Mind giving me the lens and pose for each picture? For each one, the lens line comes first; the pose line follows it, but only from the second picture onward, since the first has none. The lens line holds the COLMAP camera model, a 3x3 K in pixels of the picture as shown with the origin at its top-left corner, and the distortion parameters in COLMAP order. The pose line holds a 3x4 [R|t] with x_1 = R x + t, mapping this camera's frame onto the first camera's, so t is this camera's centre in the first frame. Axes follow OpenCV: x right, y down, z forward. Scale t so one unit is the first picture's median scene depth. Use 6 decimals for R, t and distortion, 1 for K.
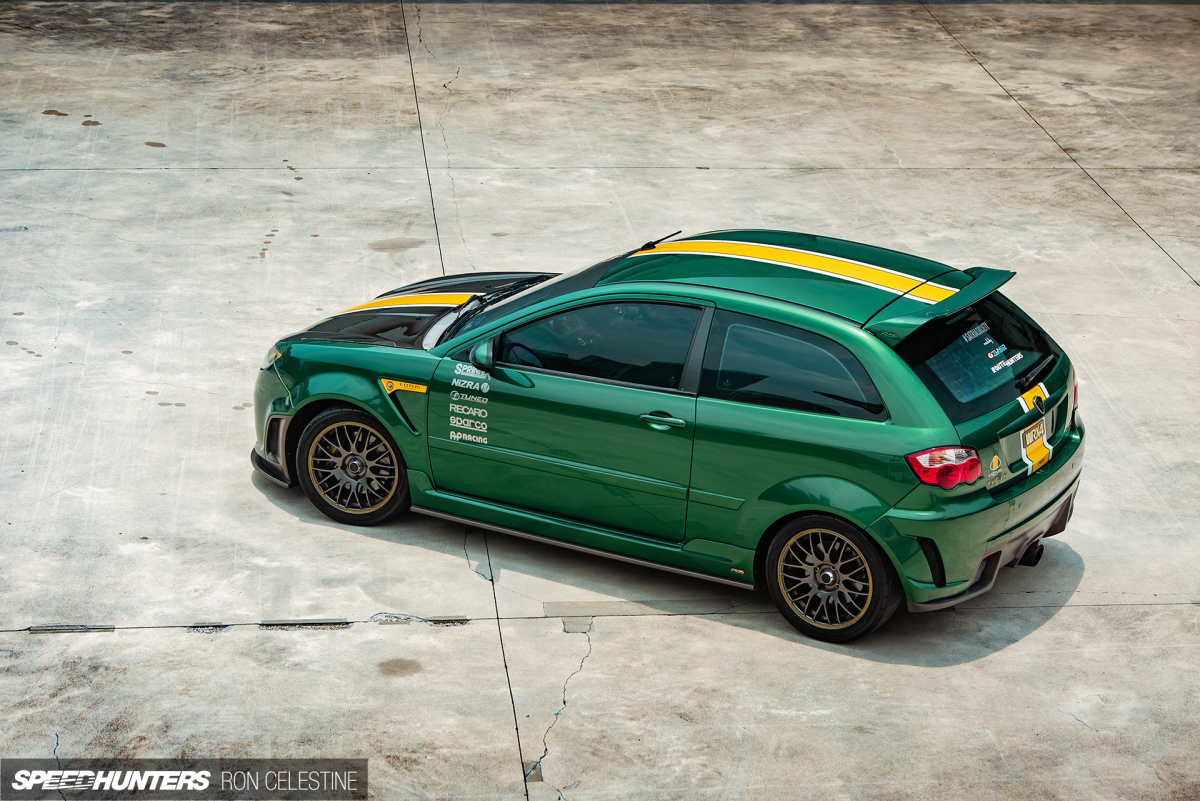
lens RADIAL K [[2928.4, 0, 600.2], [0, 2928.4, 399.5], [0, 0, 1]] dist [-0.005032, 0.000000]
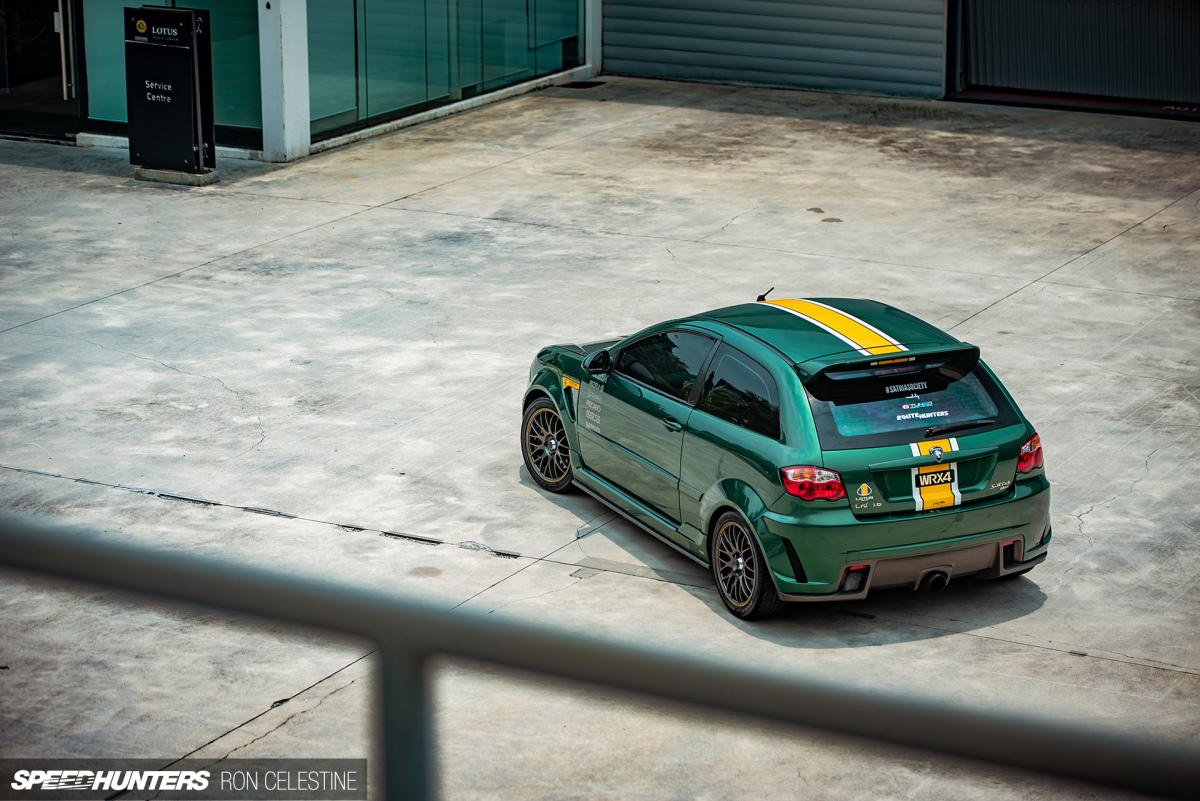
lens RADIAL K [[2928.4, 0, 599.3], [0, 2928.4, 401.1], [0, 0, 1]] dist [-0.005032, 0.000000]
pose [[0.828257, 0.132654, -0.544420, 0.677741], [-0.169249, 0.985420, -0.017379, 0.024531], [0.534177, 0.106537, 0.838633, -0.068870]]
